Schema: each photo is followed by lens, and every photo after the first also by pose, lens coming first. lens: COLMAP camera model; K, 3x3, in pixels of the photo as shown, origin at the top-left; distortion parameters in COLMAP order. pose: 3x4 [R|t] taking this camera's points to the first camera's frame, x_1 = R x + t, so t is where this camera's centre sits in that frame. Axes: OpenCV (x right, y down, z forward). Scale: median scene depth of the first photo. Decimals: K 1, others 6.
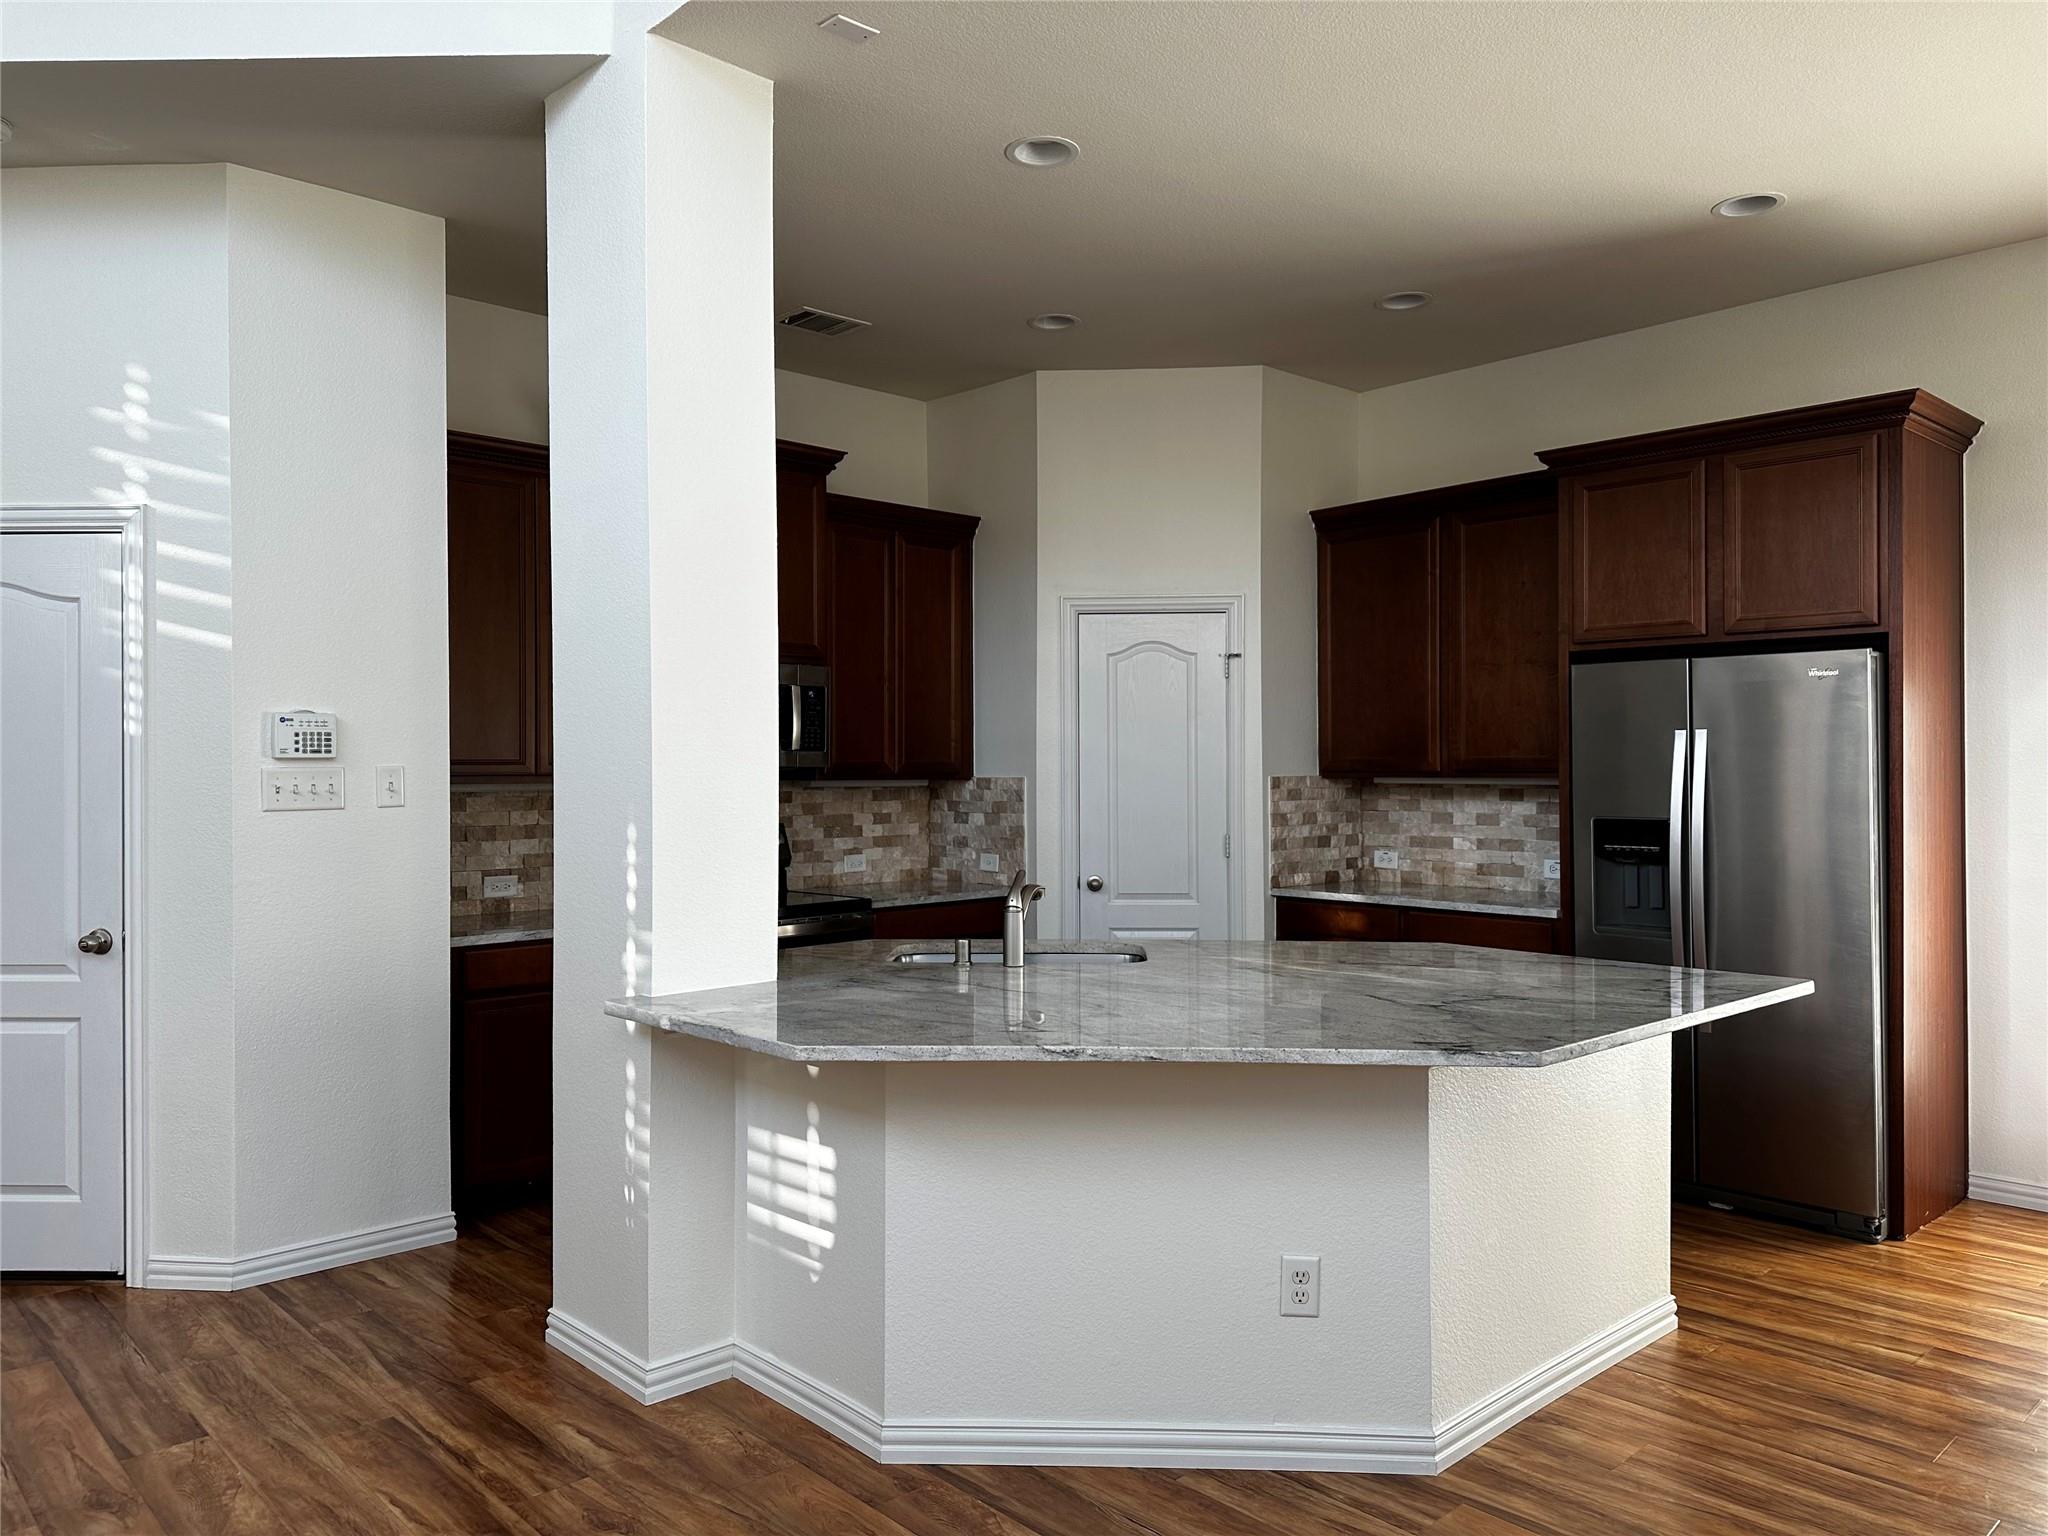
lens RADIAL K [[1416.4, 0, 1040.4], [0, 1416.4, 776.2], [0, 0, 1]] dist [0.061116, -0.064379]
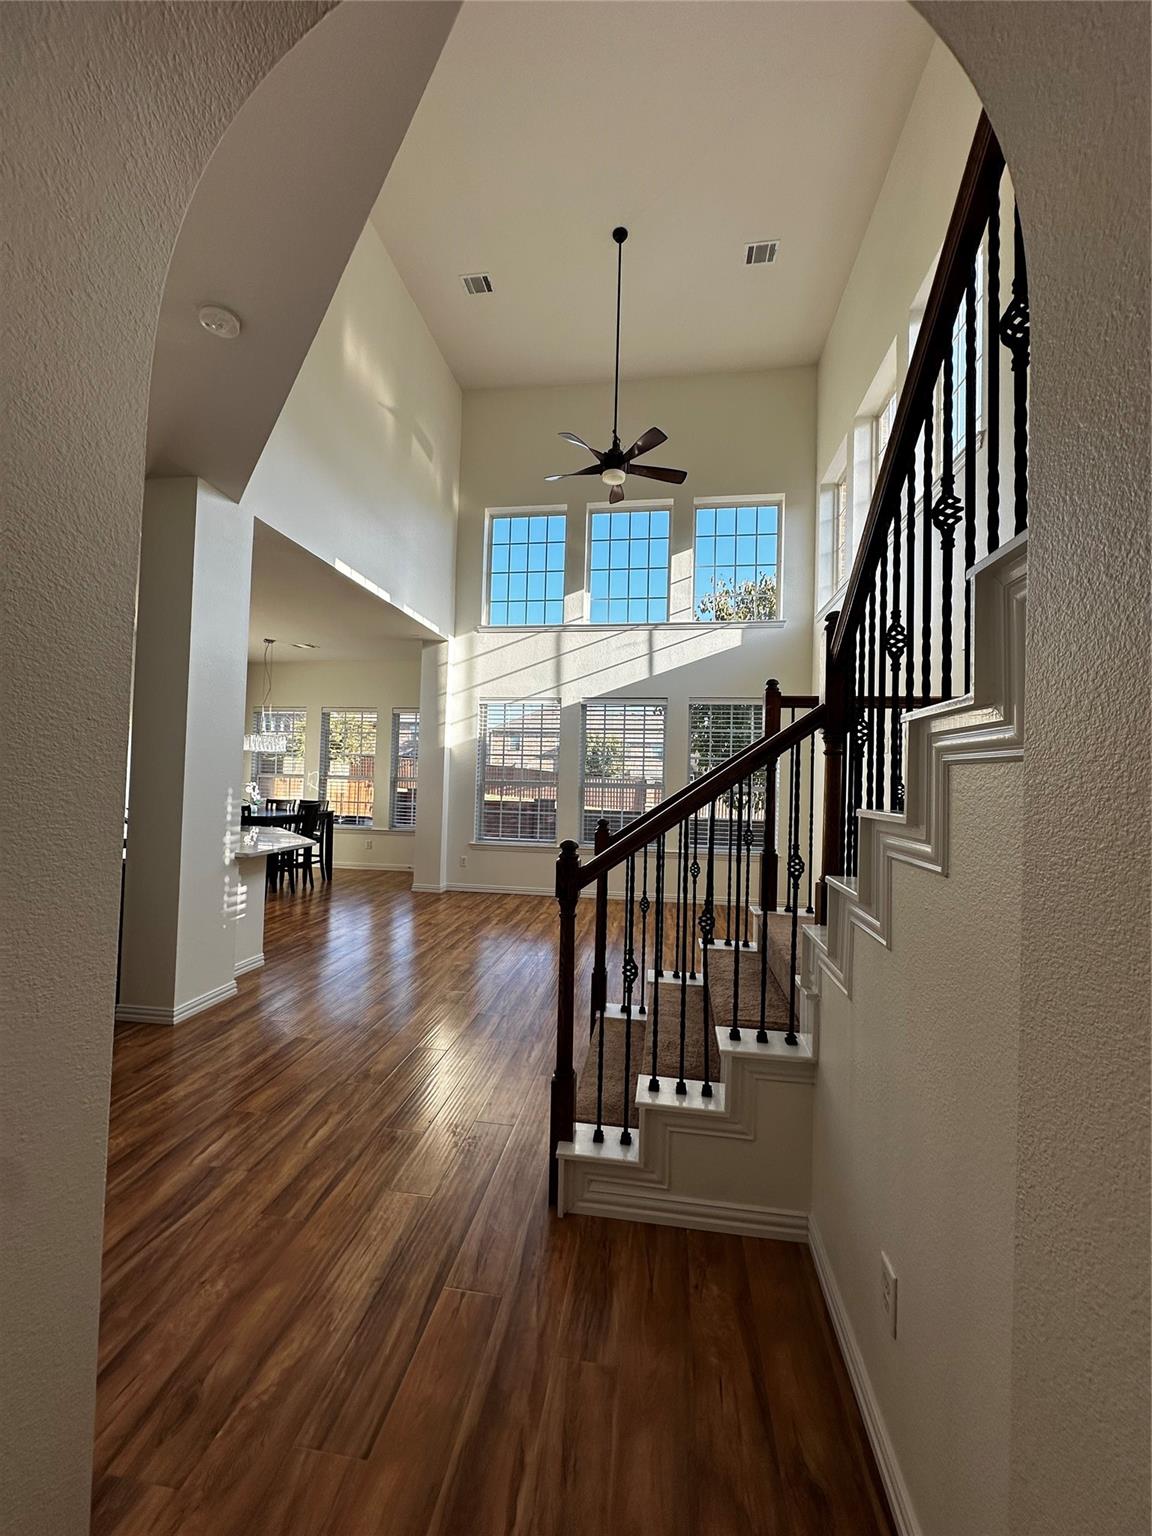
lens RADIAL K [[611.2, 0, 577.3], [0, 611.2, 763.7], [0, 0, 1]] dist [-0.003953, 0.001379]
pose [[-0.620028, 0.004369, 0.784568, -0.885963], [-0.021278, 0.999523, -0.022382, 0.000159], [-0.784291, -0.030571, -0.619639, 0.666717]]
